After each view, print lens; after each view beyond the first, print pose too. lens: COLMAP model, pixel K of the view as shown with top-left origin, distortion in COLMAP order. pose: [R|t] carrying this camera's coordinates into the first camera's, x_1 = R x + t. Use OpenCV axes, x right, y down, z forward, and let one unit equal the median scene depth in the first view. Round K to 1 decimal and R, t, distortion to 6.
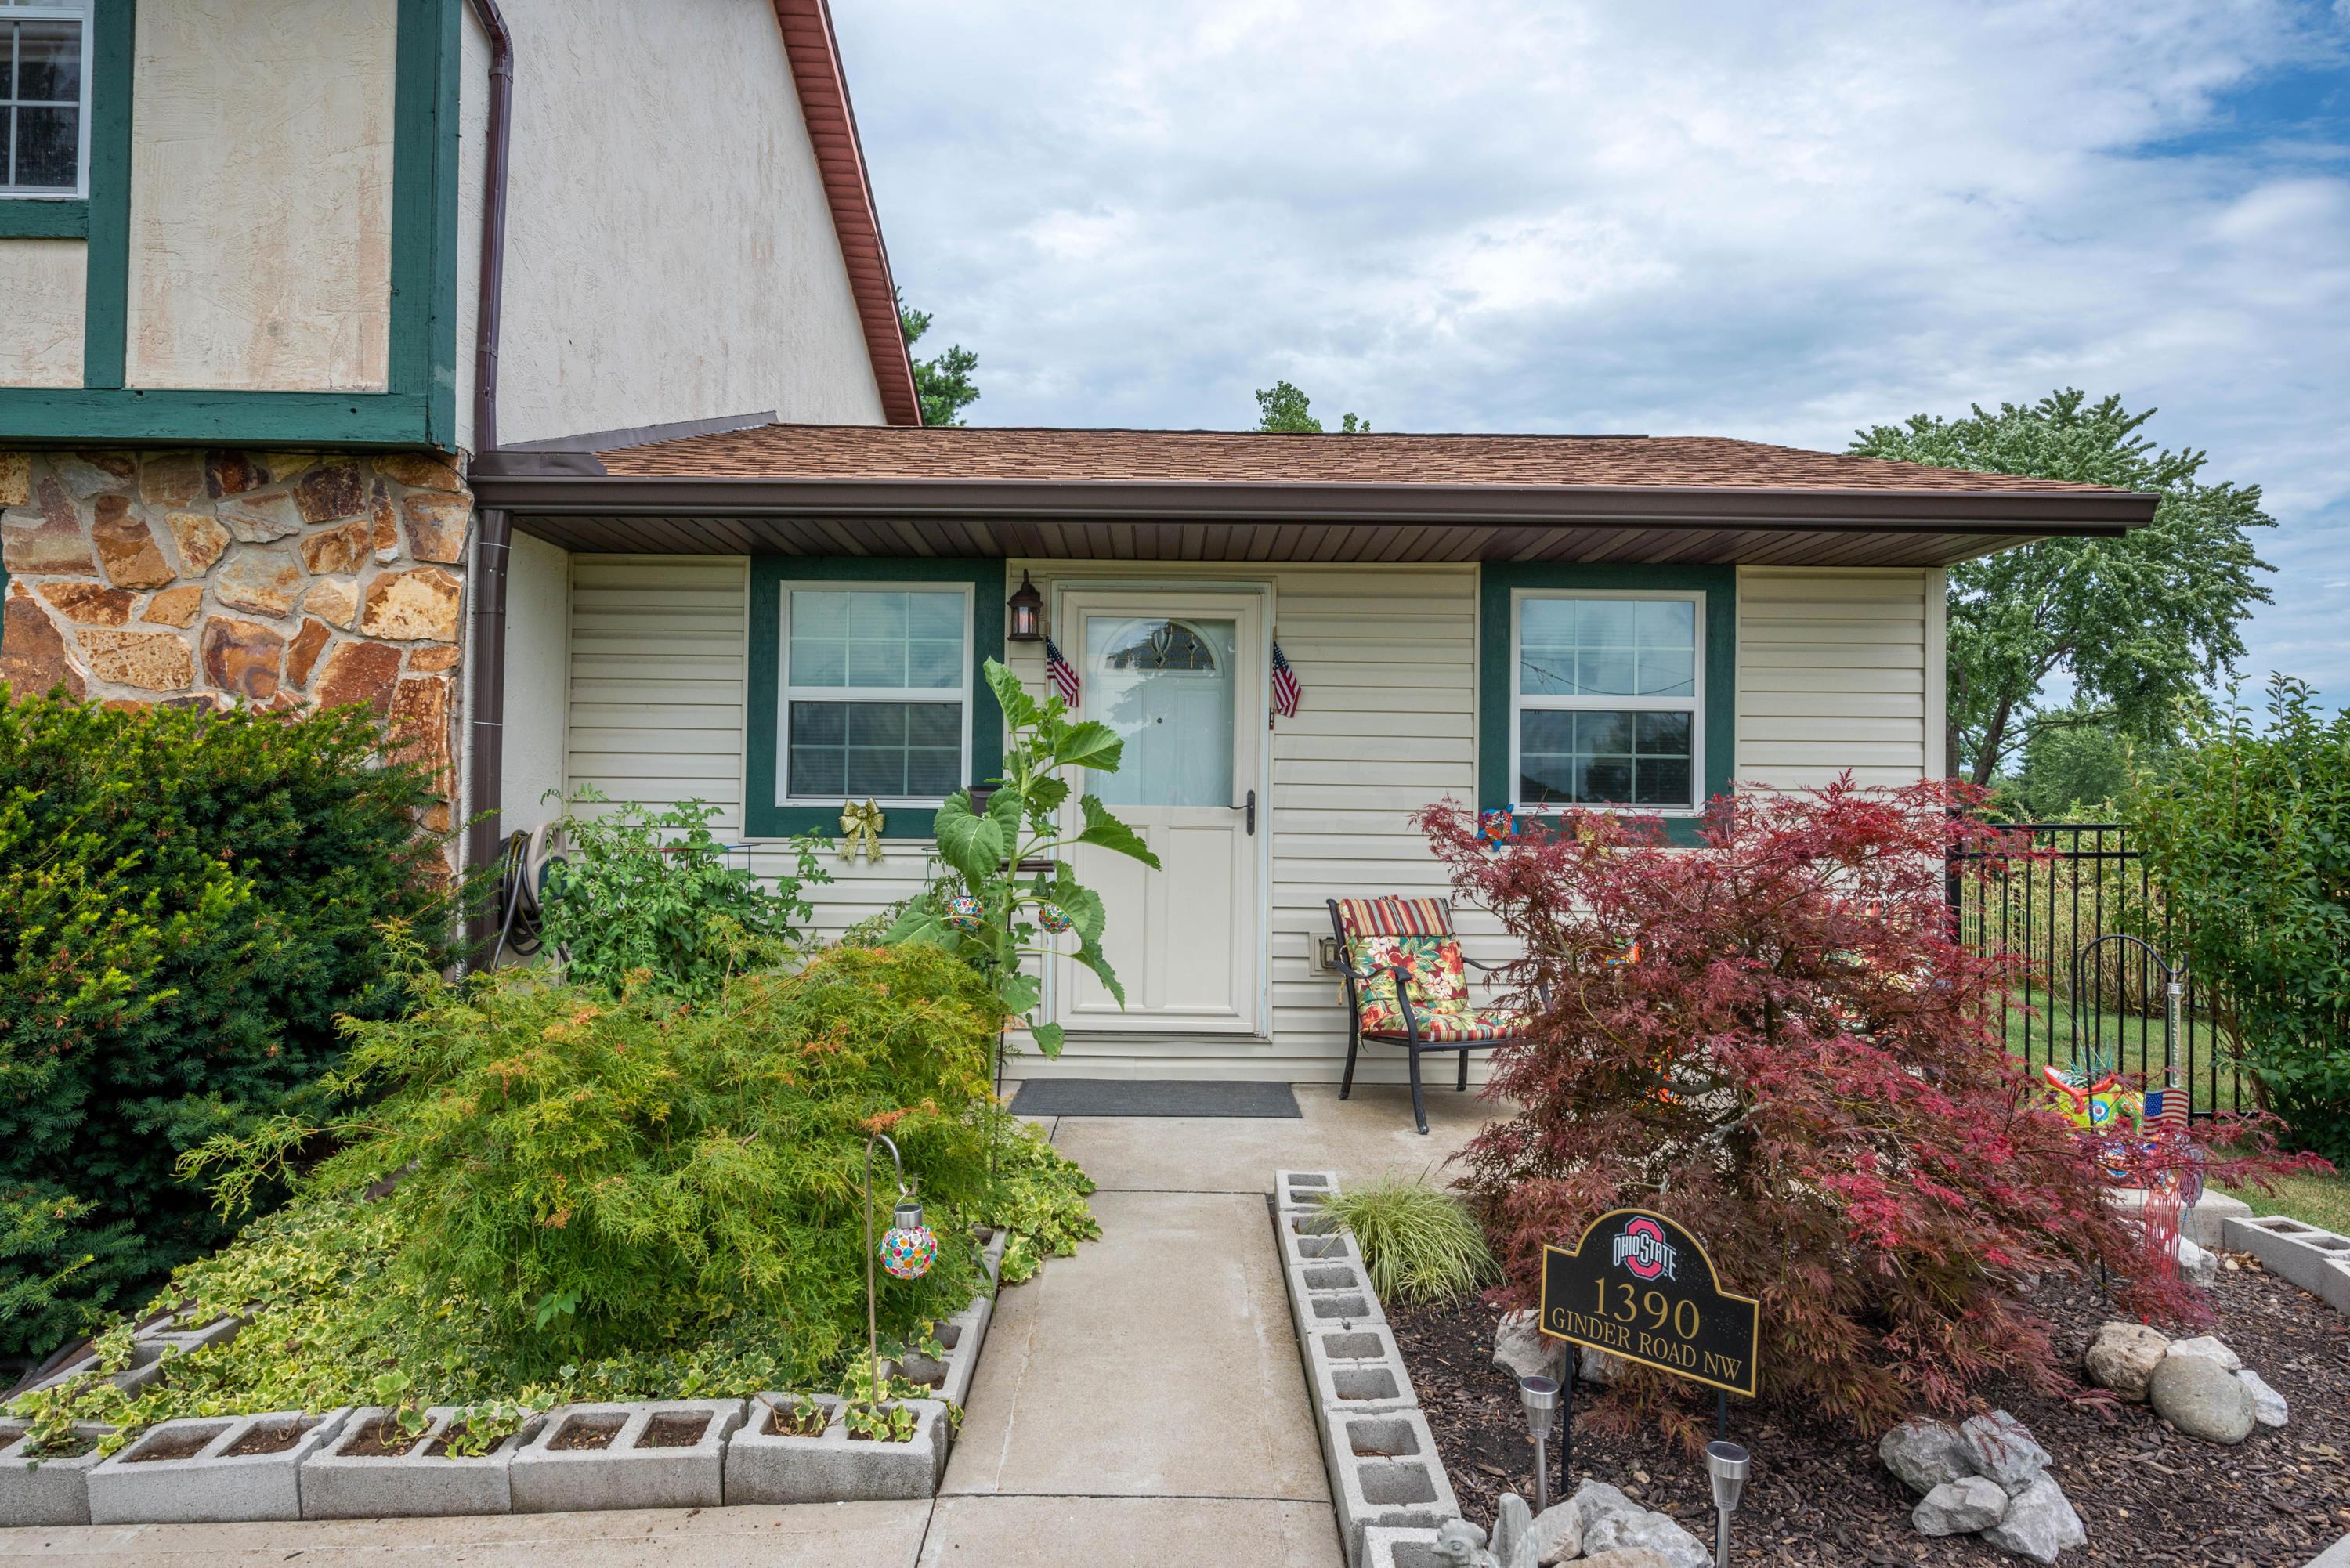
lens RADIAL K [[1328.2, 0, 1175.7], [0, 1328.2, 789.8], [0, 0, 1]] dist [-0.013128, 0.000210]
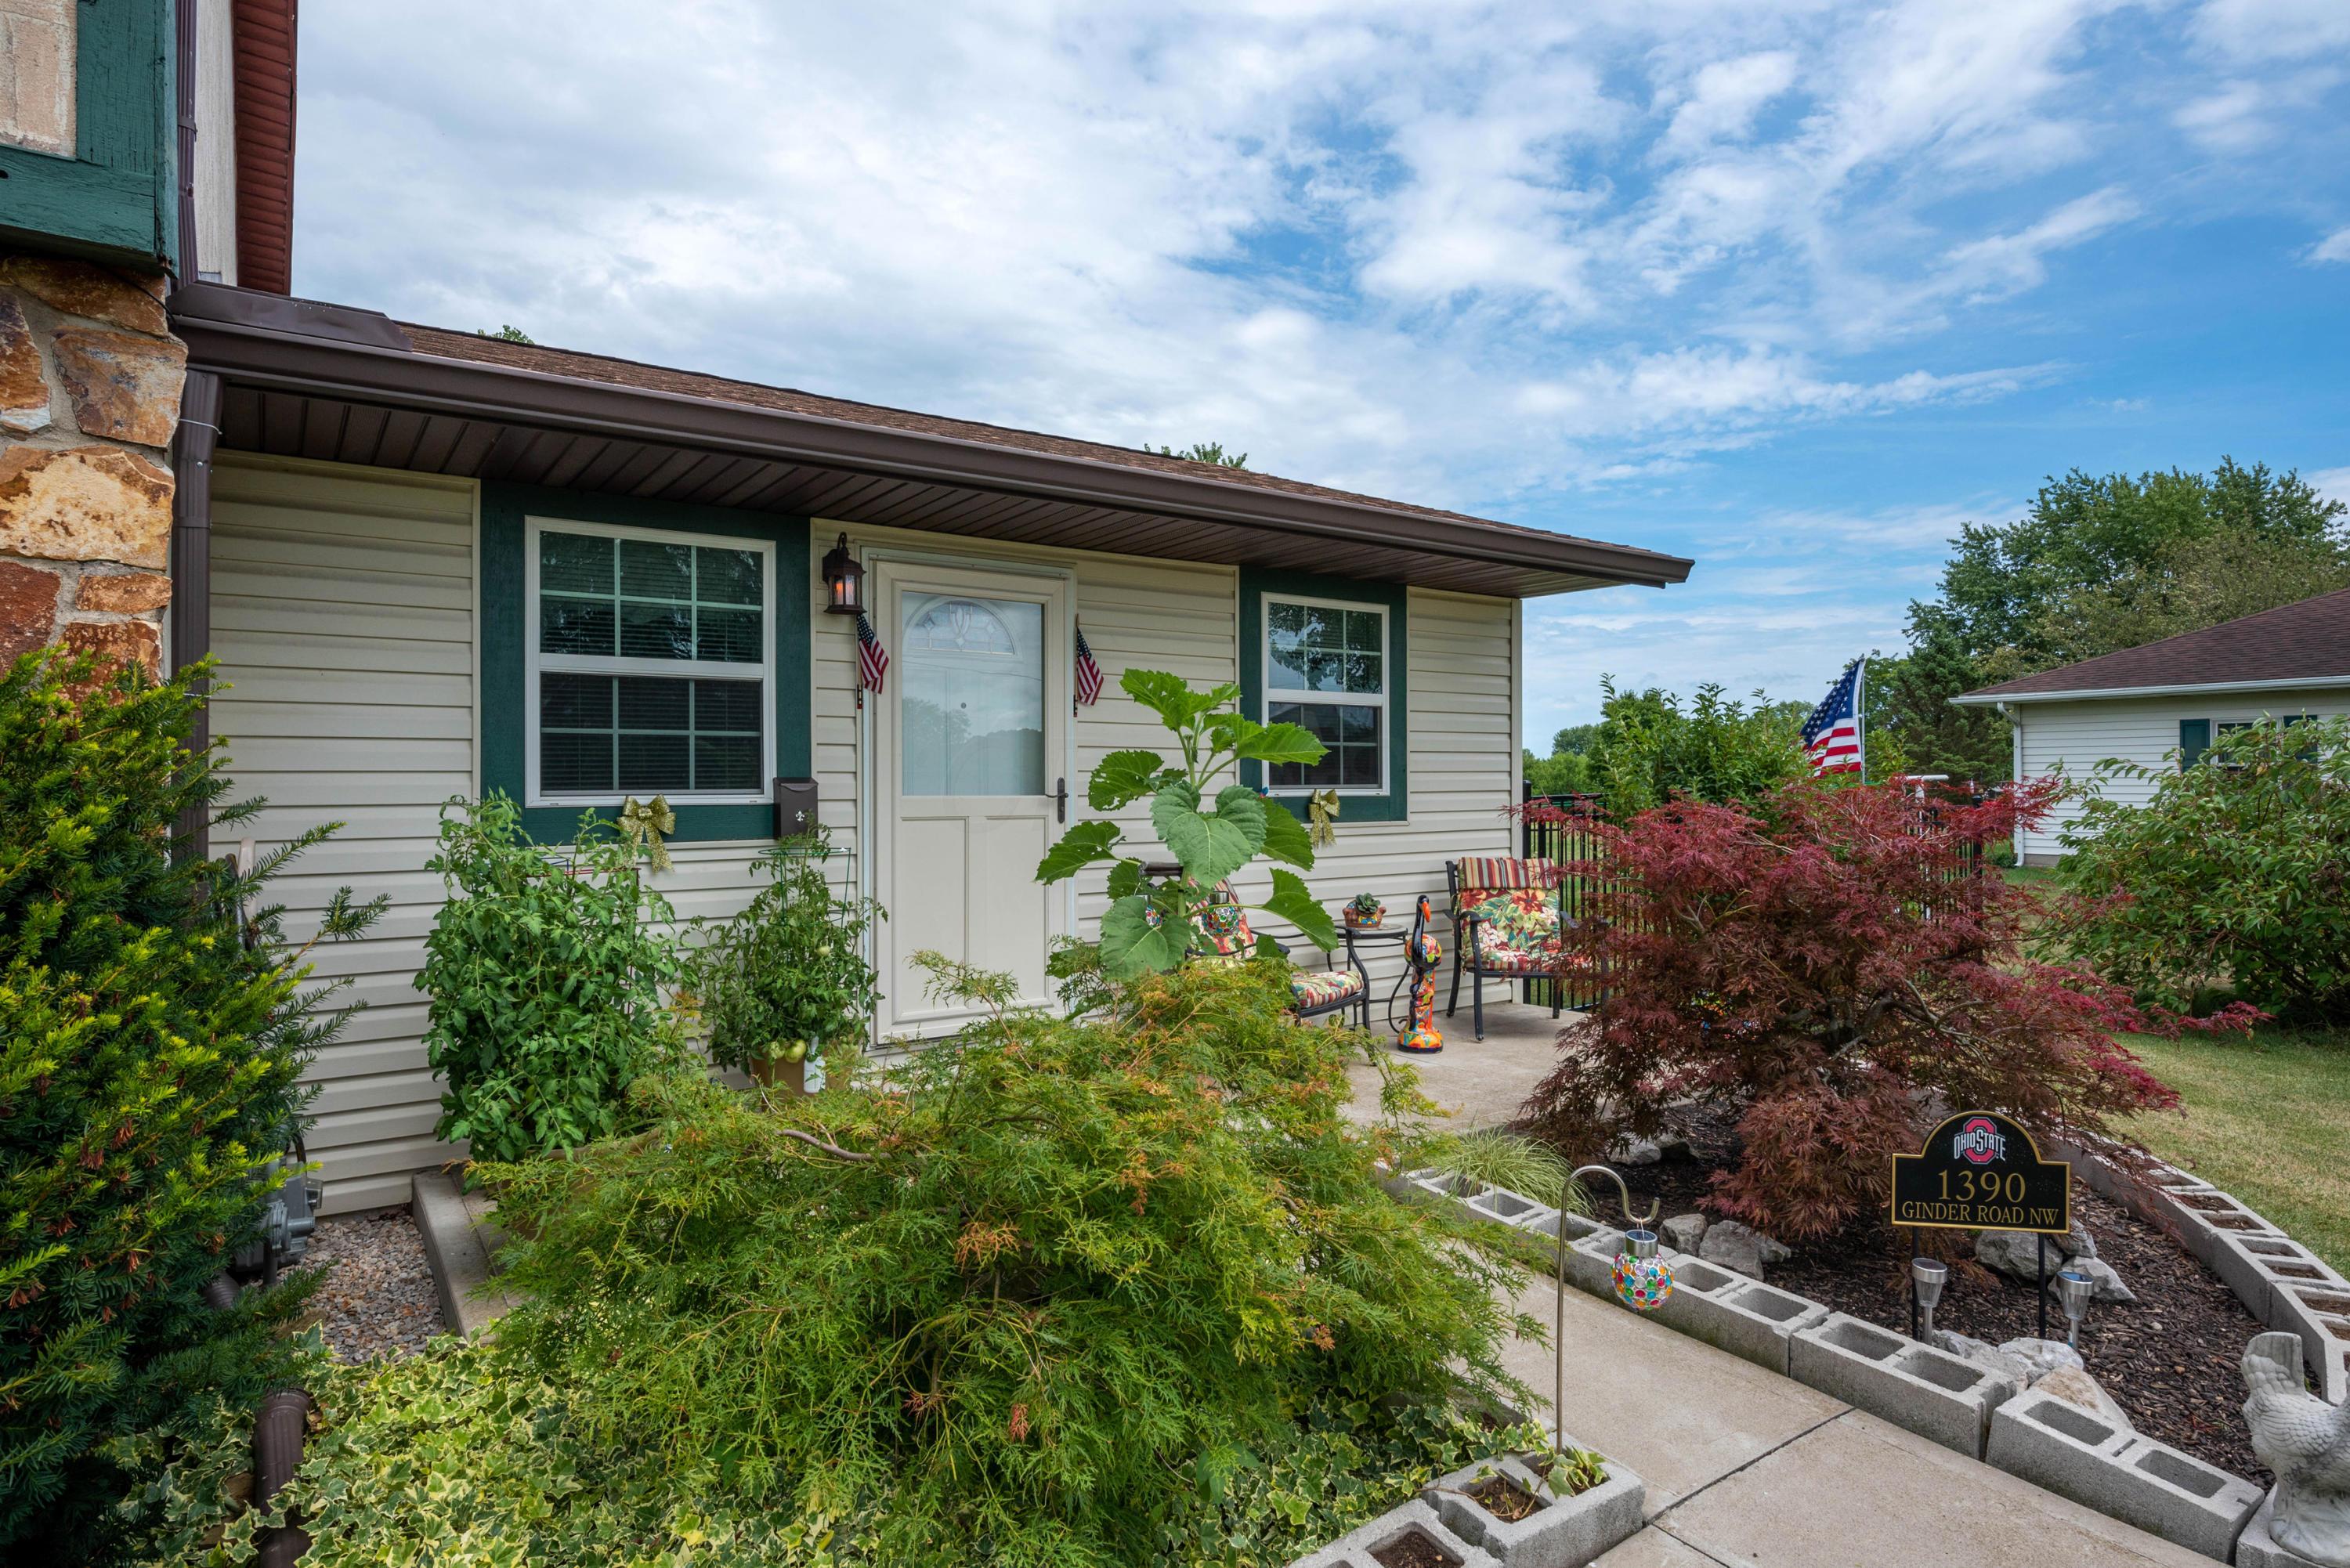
lens RADIAL K [[1254.8, 0, 1175.0], [0, 1254.8, 784.0], [0, 0, 1]] dist [-0.003940, -0.001544]
pose [[0.826814, -0.016154, 0.562244, -0.482552], [0.006814, 0.999802, 0.018705, -0.014806], [-0.562435, -0.011634, 0.826760, 0.214917]]
